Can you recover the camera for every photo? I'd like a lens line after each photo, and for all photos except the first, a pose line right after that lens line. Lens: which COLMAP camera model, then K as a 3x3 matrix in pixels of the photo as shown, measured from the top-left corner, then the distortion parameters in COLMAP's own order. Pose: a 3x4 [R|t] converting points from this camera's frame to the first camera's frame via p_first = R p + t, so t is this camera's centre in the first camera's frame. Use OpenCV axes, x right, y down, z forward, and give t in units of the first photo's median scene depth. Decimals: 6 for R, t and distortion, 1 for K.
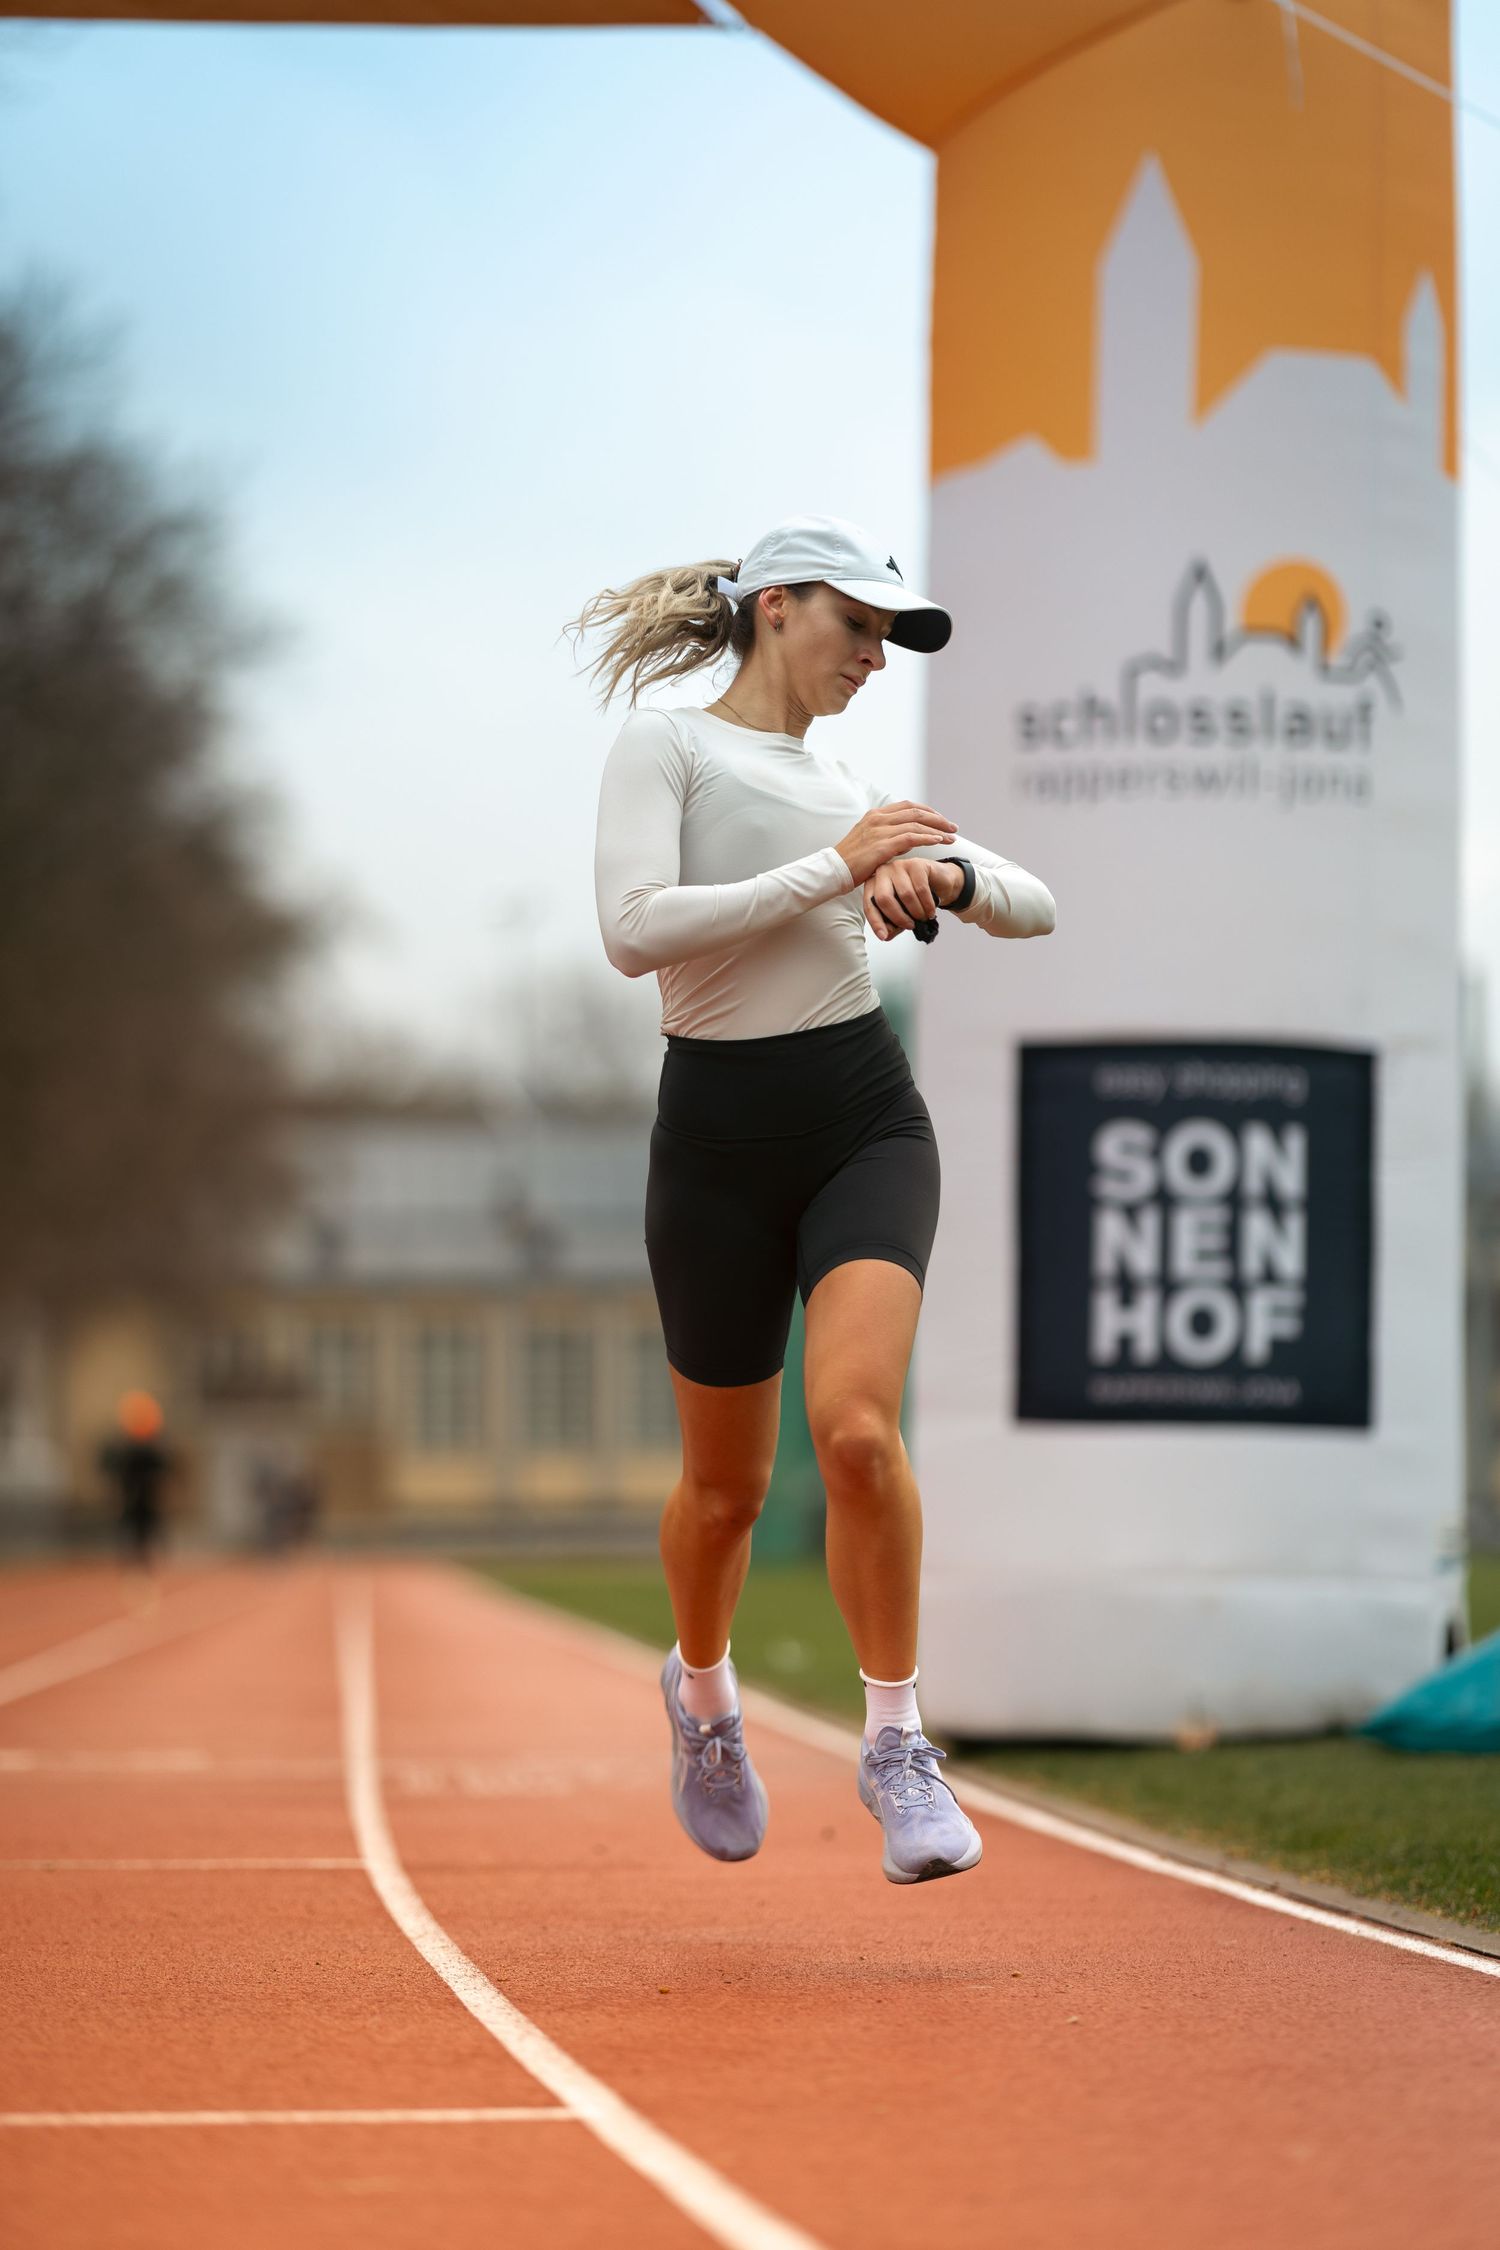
lens RADIAL K [[5335.7, 0, 745.1], [0, 5335.7, 1134.5], [0, 0, 1]] dist [0.006354, 0.000000]
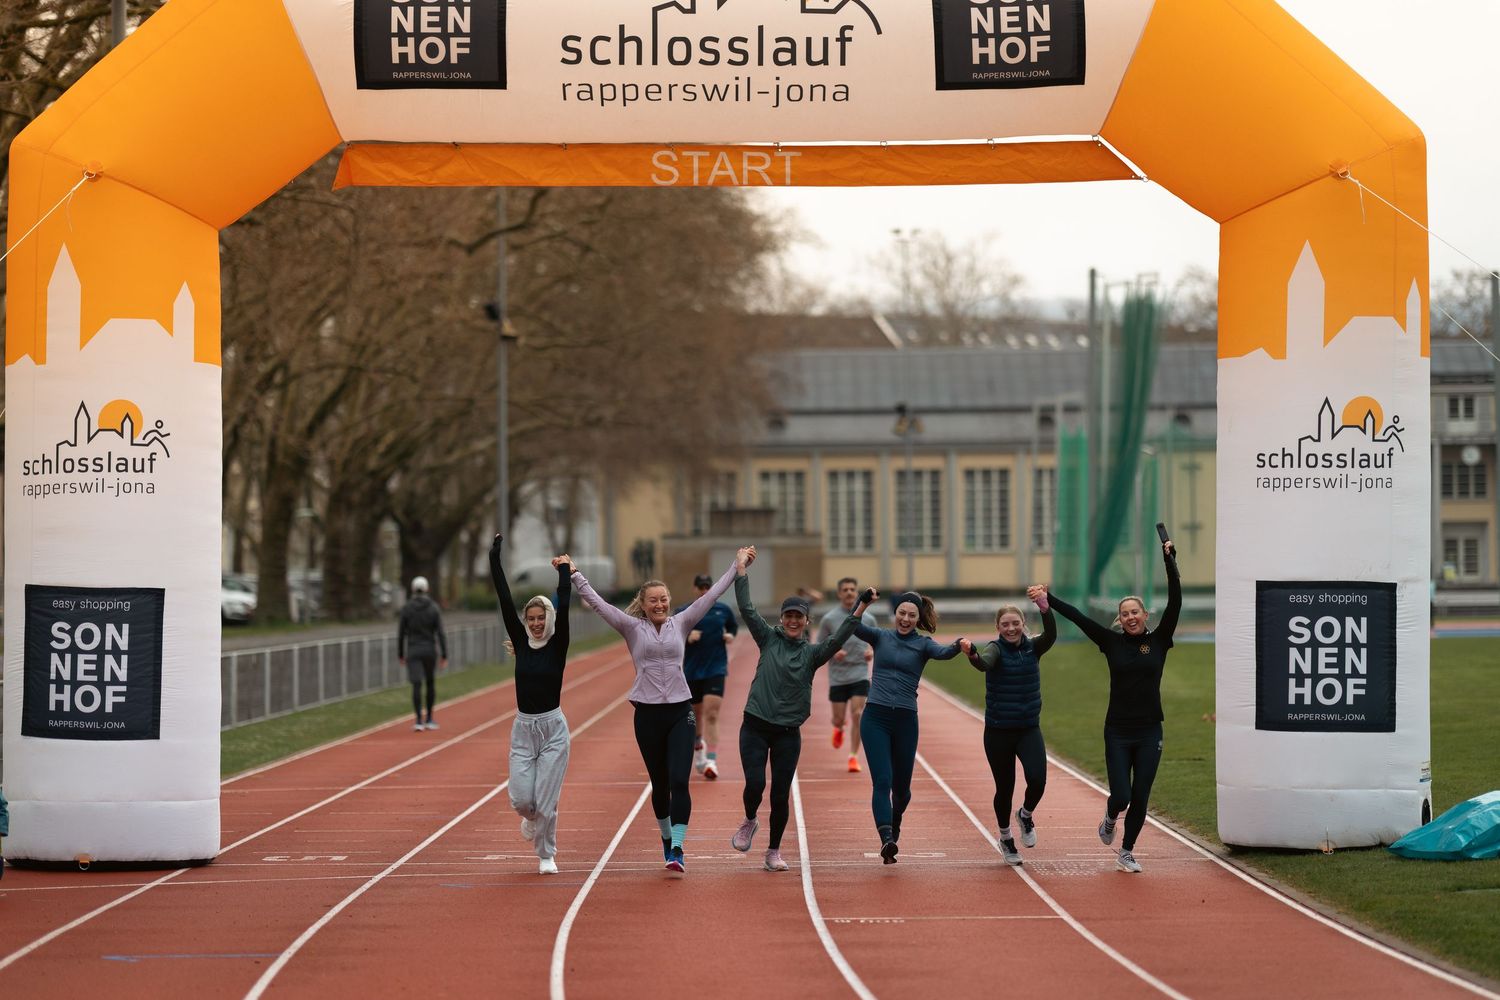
lens RADIAL K [[3557.1, 0, 742.1], [0, 3557.1, 486.2], [0, 0, 1]] dist [0.006354, 0.000000]
pose [[0.996844, -0.009575, -0.078802, -0.063116], [0.013384, 0.998760, 0.047955, -0.152699], [0.078245, -0.048858, 0.995736, -0.758963]]
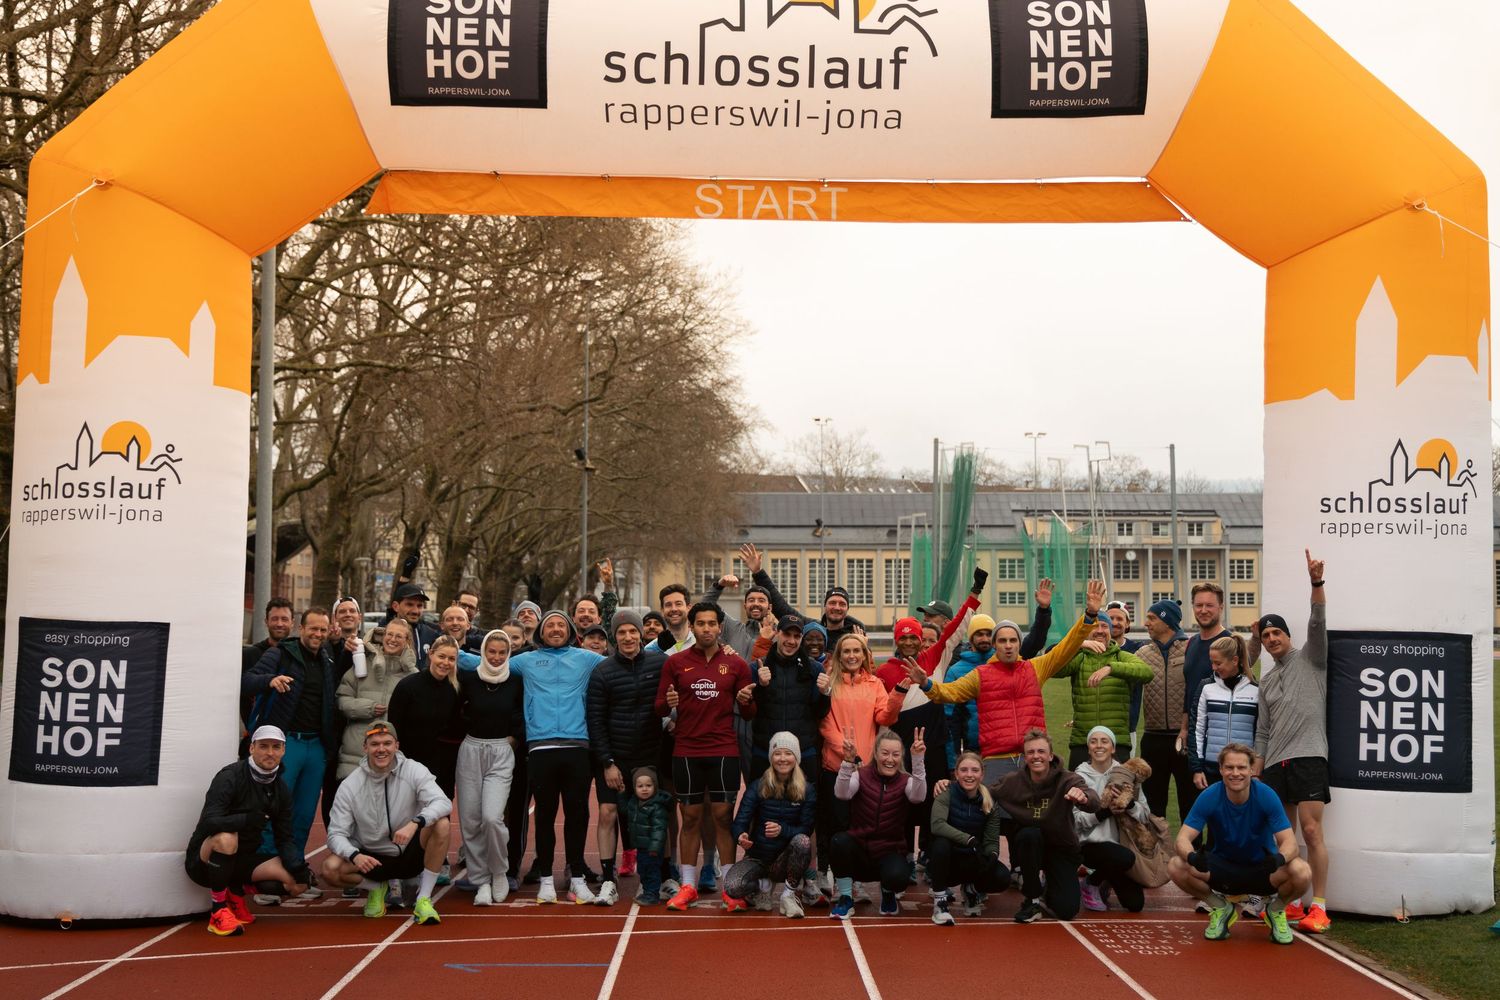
lens RADIAL K [[1869.6, 0, 764.4], [0, 1869.6, 491.6], [0, 0, 1]] dist [0.057367, 0.000000]
pose [[0.998473, 0.002011, -0.055203, -0.163112], [-0.001675, 0.999980, 0.006138, -0.088768], [0.055215, -0.006036, 0.998456, 0.107942]]
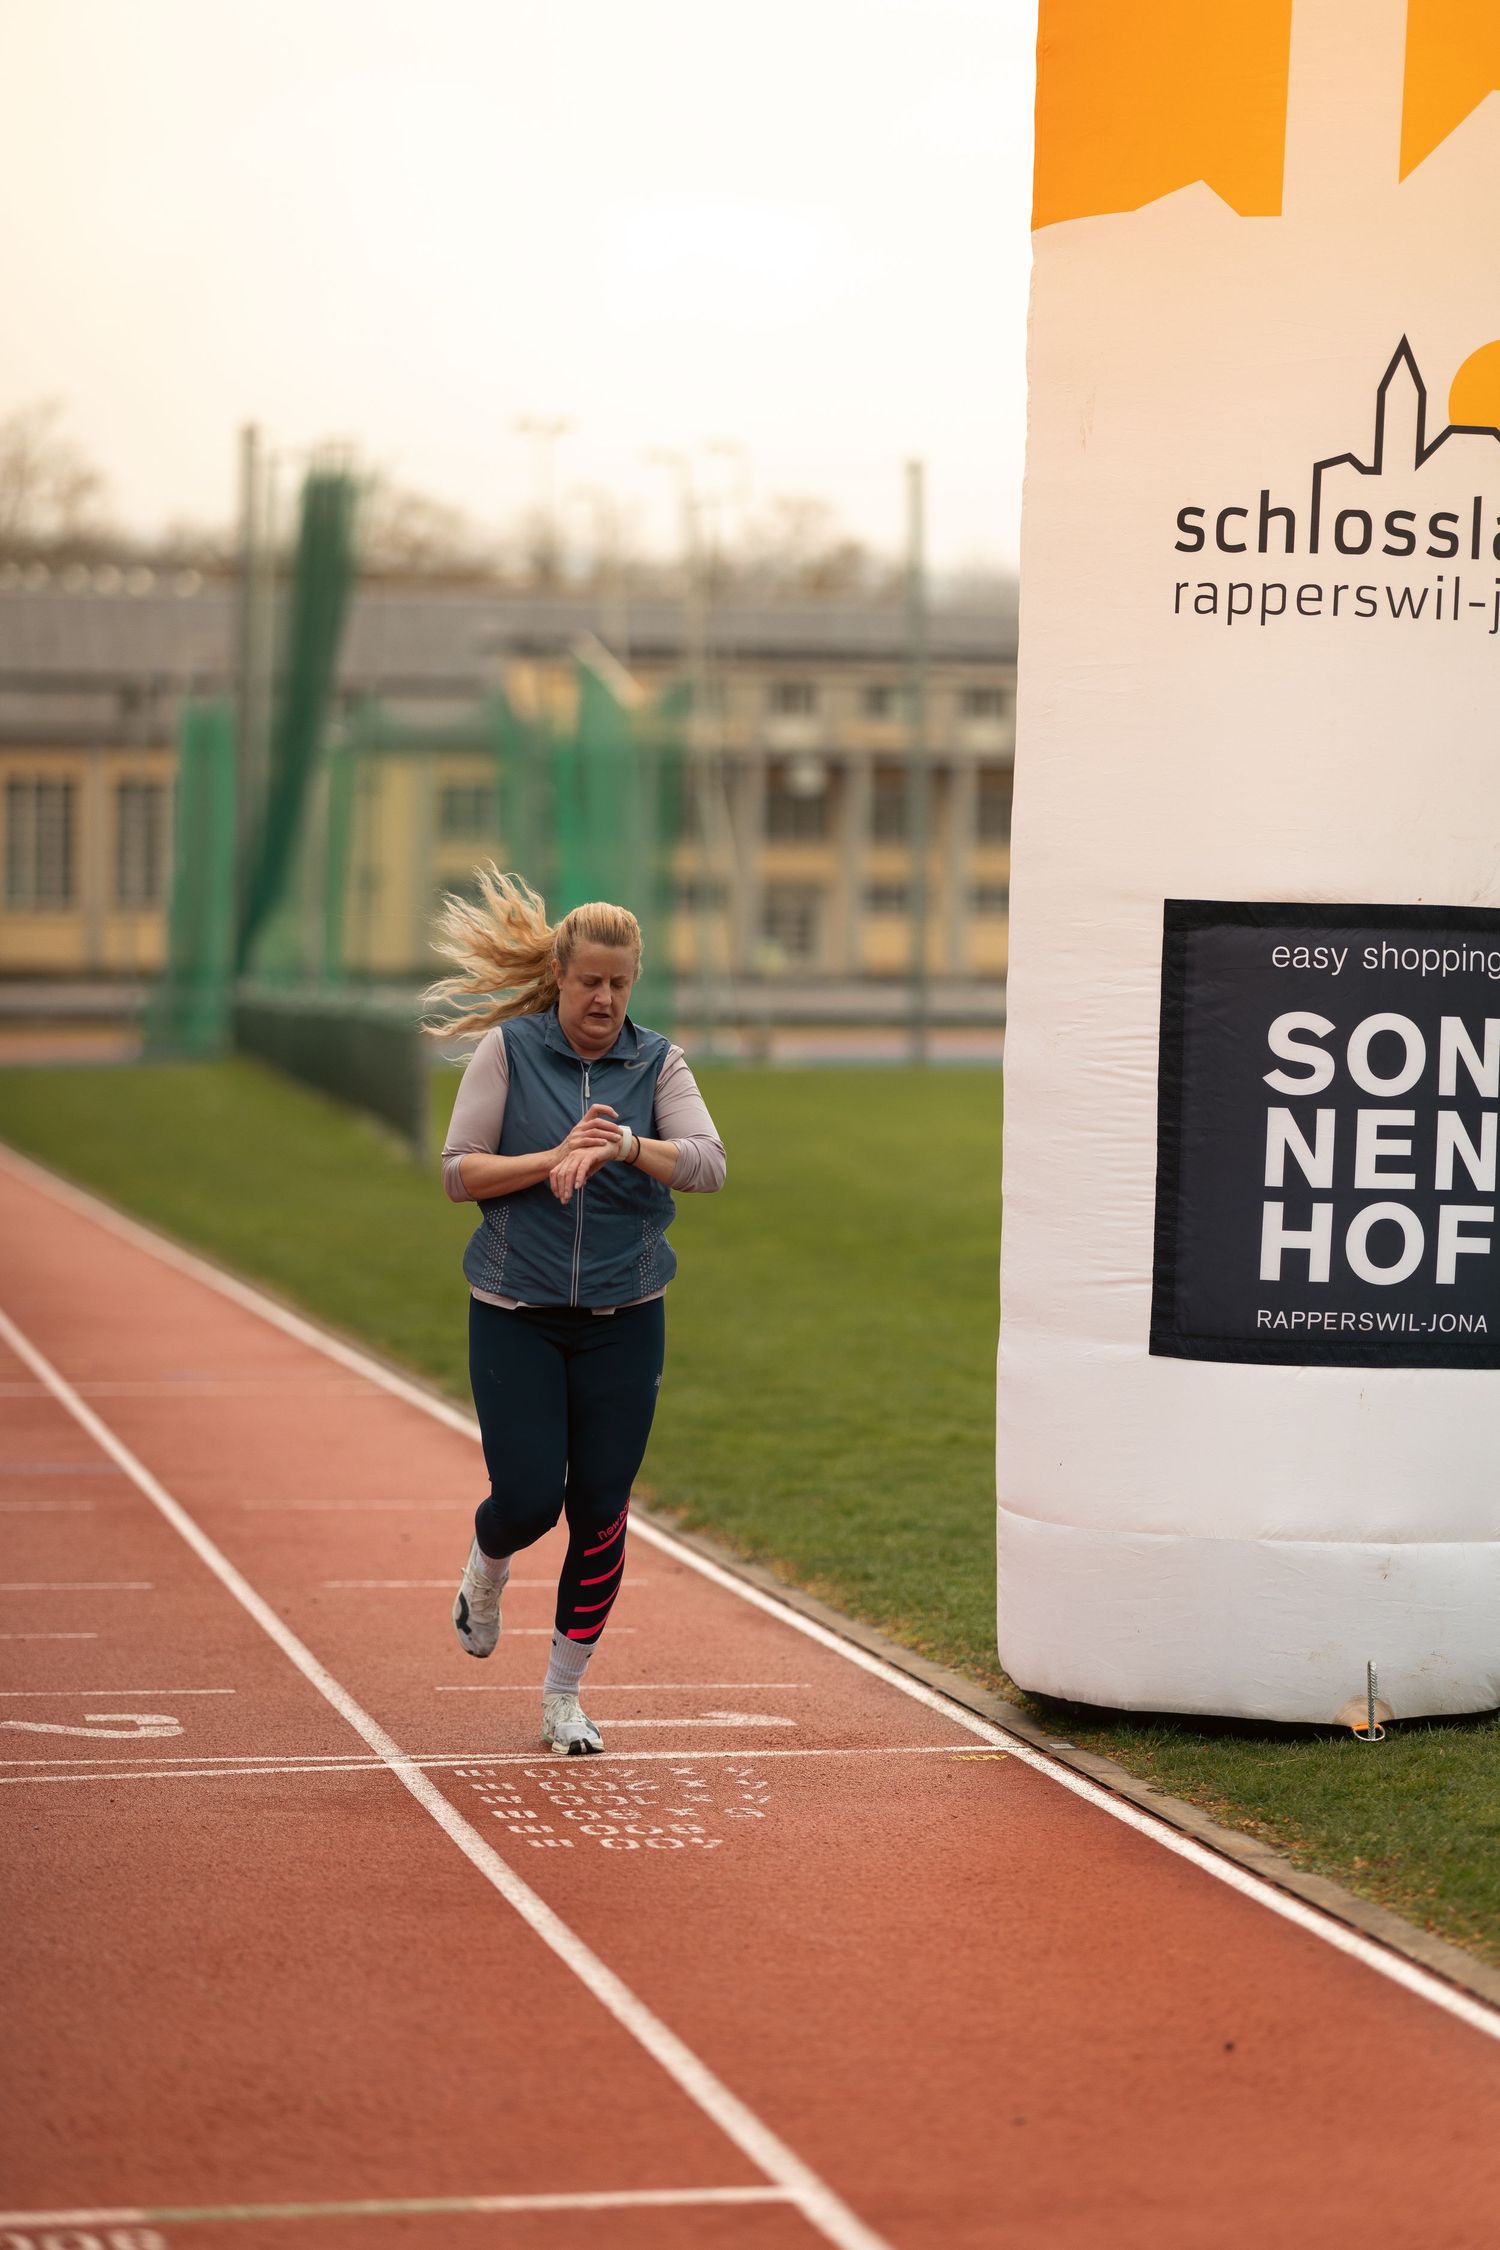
lens RADIAL K [[5335.7, 0, 741.2], [0, 5335.7, 1119.2], [0, 0, 1]] dist [0.006354, 0.000000]
pose [[0.992193, 0.009517, 0.124344, -0.122807], [-0.022349, 0.994512, 0.102210, -0.069263], [-0.122689, -0.104191, 0.986961, 0.169661]]
